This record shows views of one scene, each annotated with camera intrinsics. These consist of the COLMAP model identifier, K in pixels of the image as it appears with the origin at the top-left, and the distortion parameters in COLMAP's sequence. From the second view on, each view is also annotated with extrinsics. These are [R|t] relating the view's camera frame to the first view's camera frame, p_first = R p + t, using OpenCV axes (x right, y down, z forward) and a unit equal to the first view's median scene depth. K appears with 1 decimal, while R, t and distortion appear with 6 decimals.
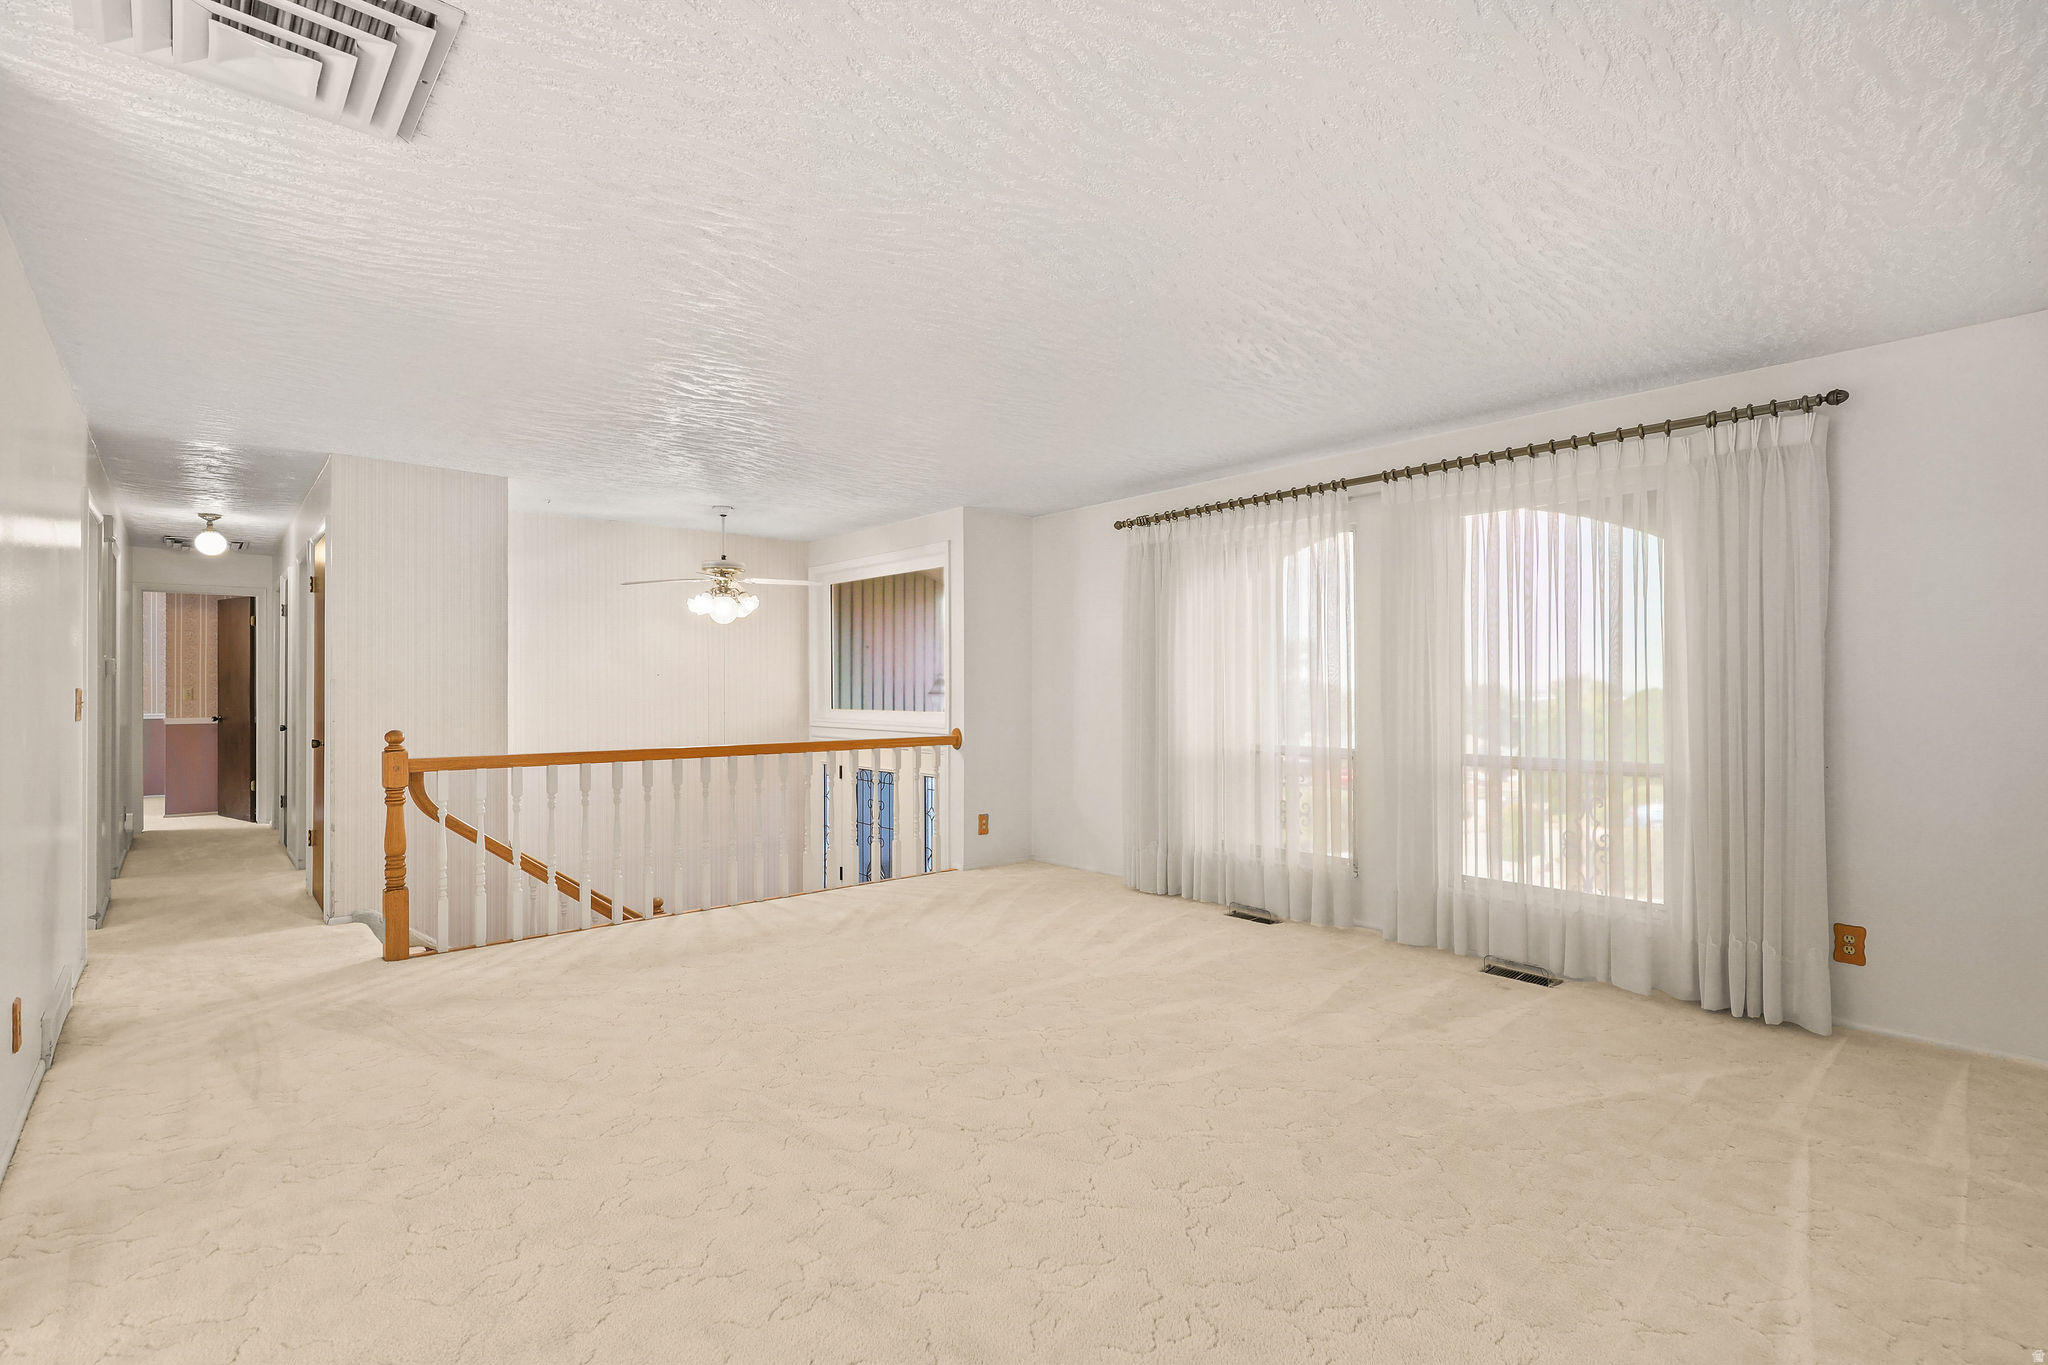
lens RADIAL K [[927.1, 0, 1013.1], [0, 927.1, 682.0], [0, 0, 1]] dist [0.023323, -0.002378]
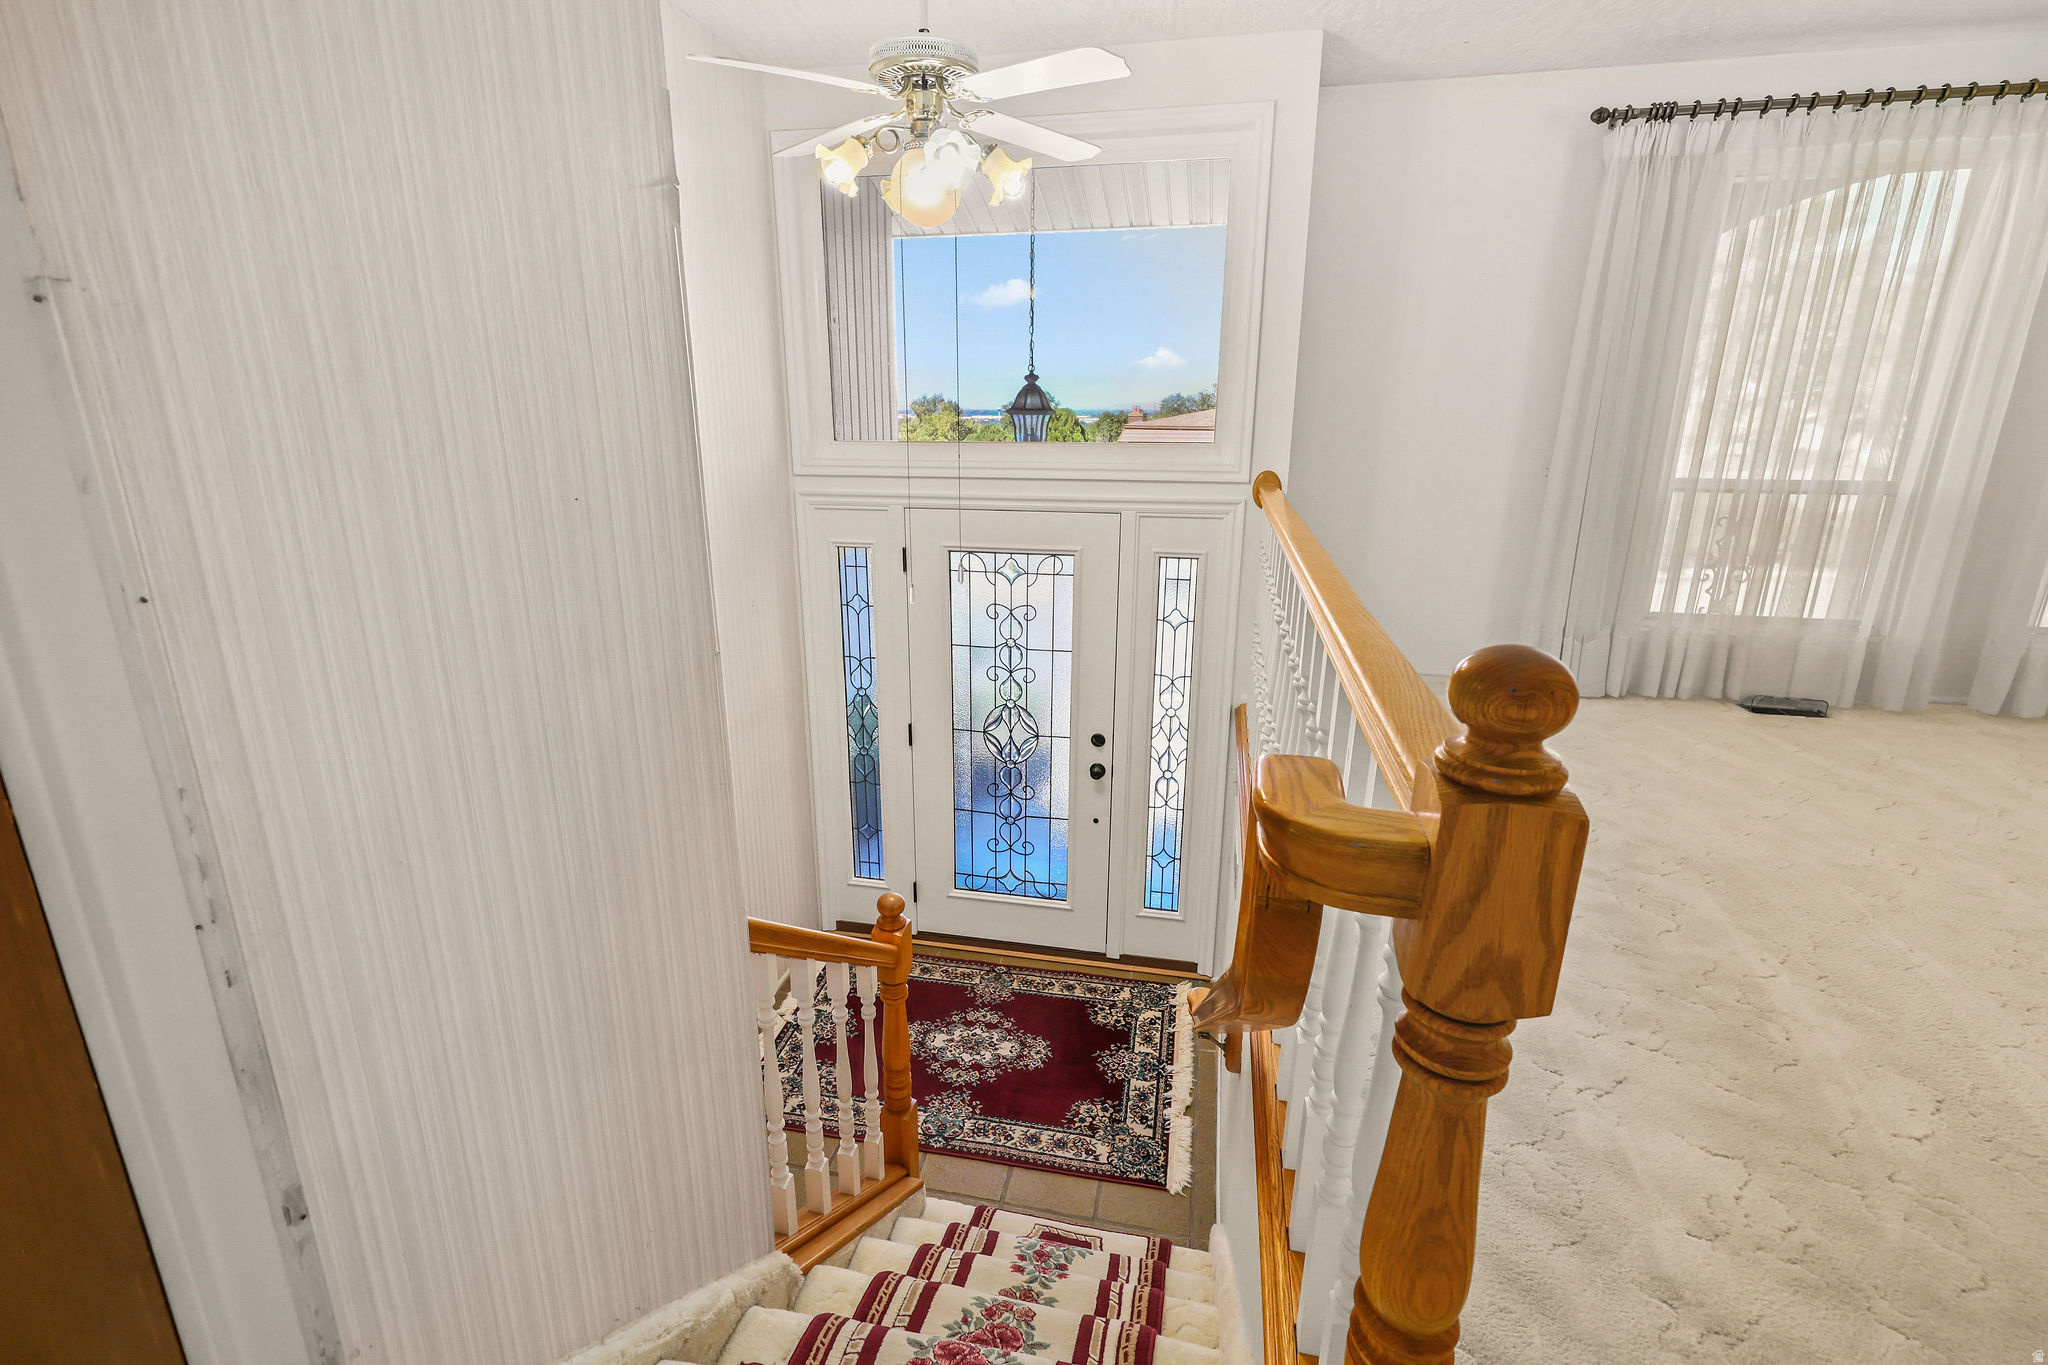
lens RADIAL K [[927.1, 0, 1024.9], [0, 927.1, 675.6], [0, 0, 1]] dist [0.023323, -0.002378]
pose [[0.793742, -0.165464, 0.585317, -0.290290], [-0.011044, 0.958209, 0.285855, 0.003647], [-0.608154, -0.233359, 0.758743, 0.331942]]
